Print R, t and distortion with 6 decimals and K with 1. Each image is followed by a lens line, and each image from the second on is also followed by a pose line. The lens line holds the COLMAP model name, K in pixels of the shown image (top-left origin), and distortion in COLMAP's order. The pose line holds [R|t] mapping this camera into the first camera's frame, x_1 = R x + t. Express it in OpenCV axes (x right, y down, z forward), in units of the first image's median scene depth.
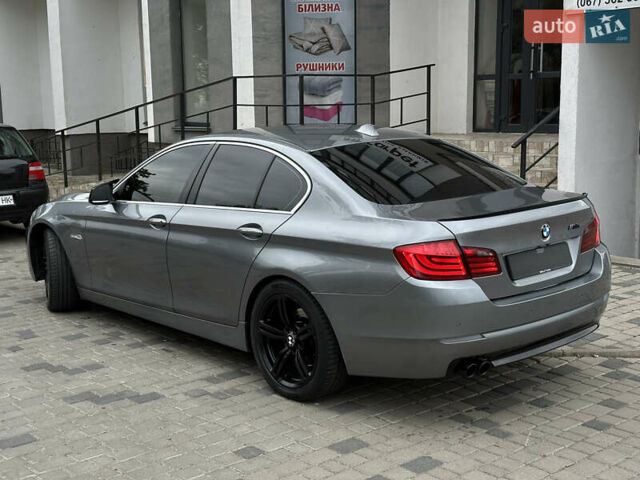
lens RADIAL K [[879.9, 0, 320.0], [0, 879.9, 240.0], [0, 0, 1]] dist [0.137488, -0.036721]
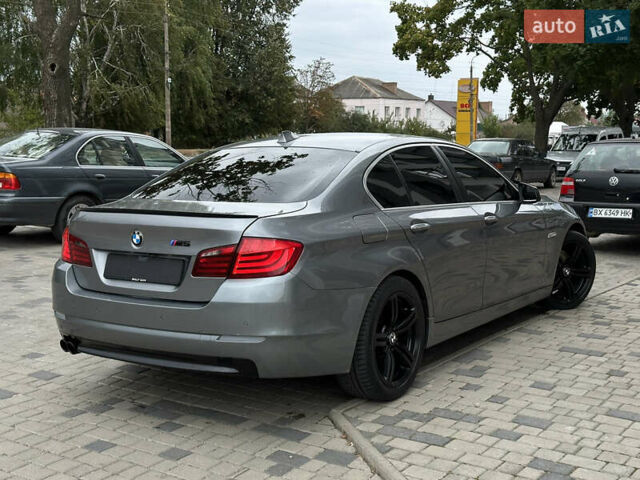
lens RADIAL K [[879.9, 0, 320.0], [0, 879.9, 240.0], [0, 0, 1]] dist [0.137488, -0.036721]
pose [[0.247423, 0.132510, -0.959803, 1.180513], [-0.156420, 0.983073, 0.095400, -0.126125], [0.956198, 0.126528, 0.263962, 0.898186]]
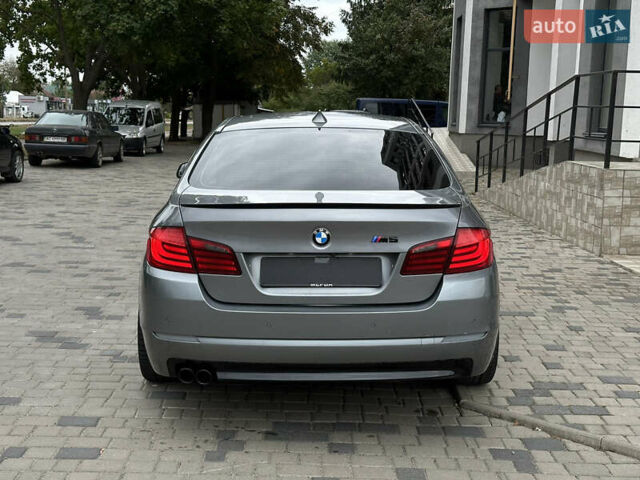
lens RADIAL K [[879.9, 0, 320.0], [0, 879.9, 240.0], [0, 0, 1]] dist [0.137488, -0.036721]
pose [[0.751835, 0.127078, -0.646989, 0.753464], [-0.136106, 0.990029, 0.036295, -0.035336], [0.645150, 0.060771, 0.761635, 0.358342]]
